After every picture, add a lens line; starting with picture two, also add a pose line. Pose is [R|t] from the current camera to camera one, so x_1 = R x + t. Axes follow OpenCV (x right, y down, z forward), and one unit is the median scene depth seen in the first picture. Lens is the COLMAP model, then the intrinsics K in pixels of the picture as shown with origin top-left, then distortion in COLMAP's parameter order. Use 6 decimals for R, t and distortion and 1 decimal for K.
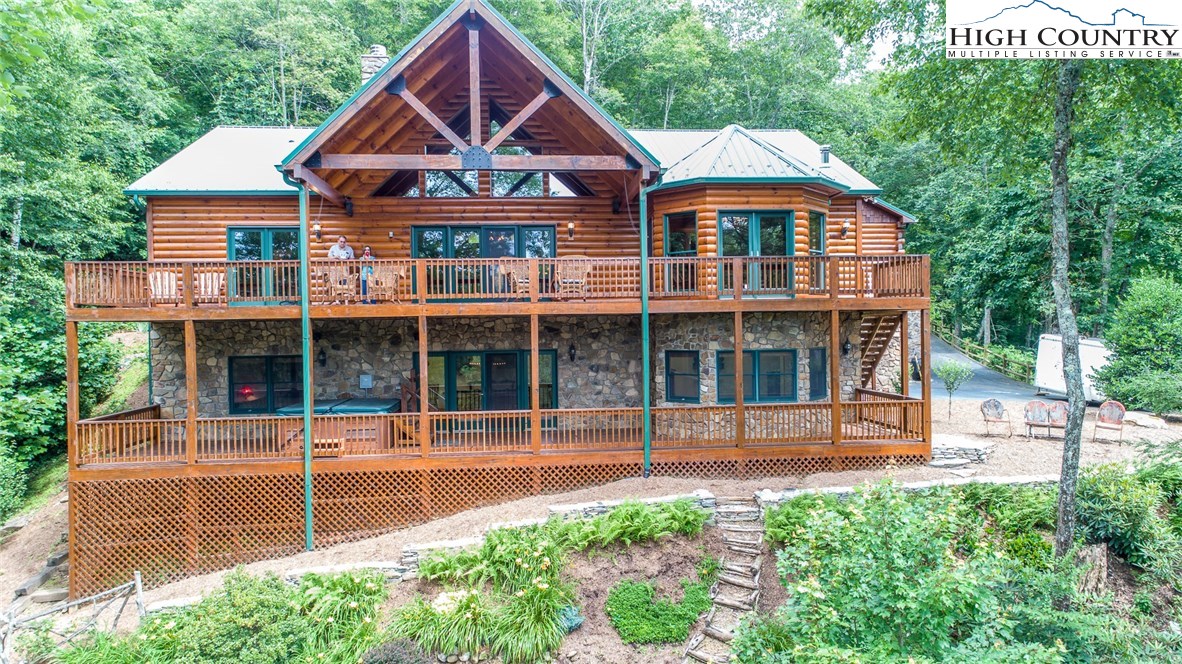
lens RADIAL K [[794.1, 0, 591.0], [0, 794.1, 332.0], [0, 0, 1]] dist [0.021515, 0.002092]
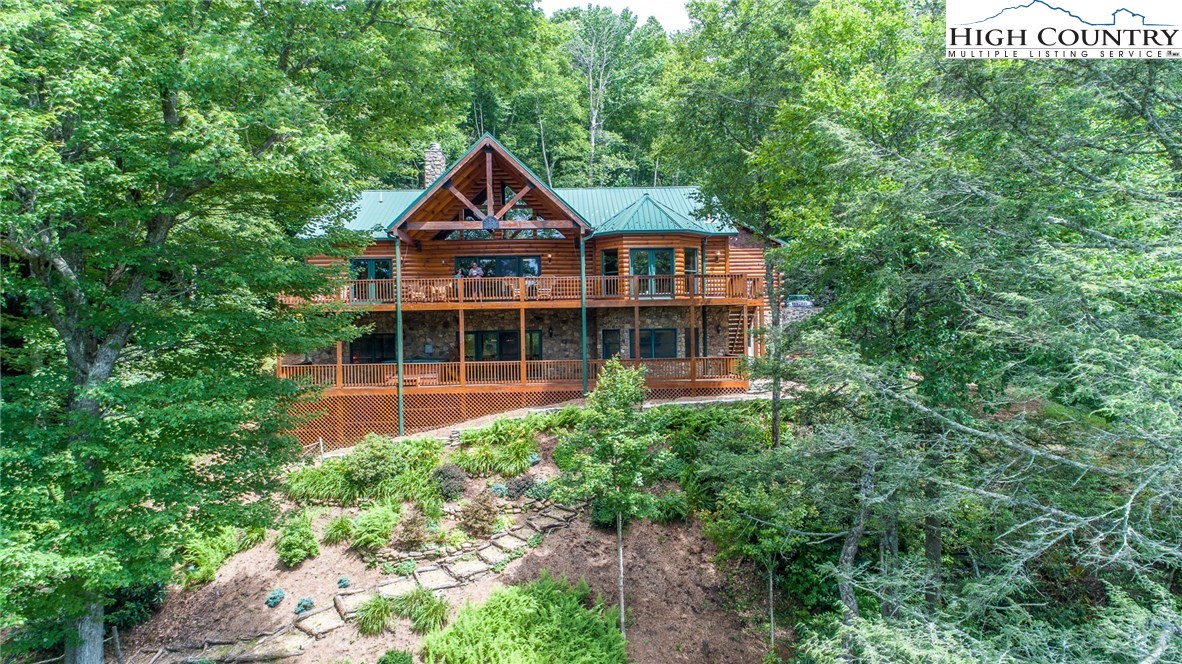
lens RADIAL K [[794.1, 0, 591.0], [0, 794.1, 332.0], [0, 0, 1]] dist [0.021515, 0.002092]
pose [[0.998648, -0.002375, -0.051937, 0.171993], [0.002281, 0.999996, -0.001871, 0.034132], [0.051941, 0.001750, 0.998649, -0.770378]]
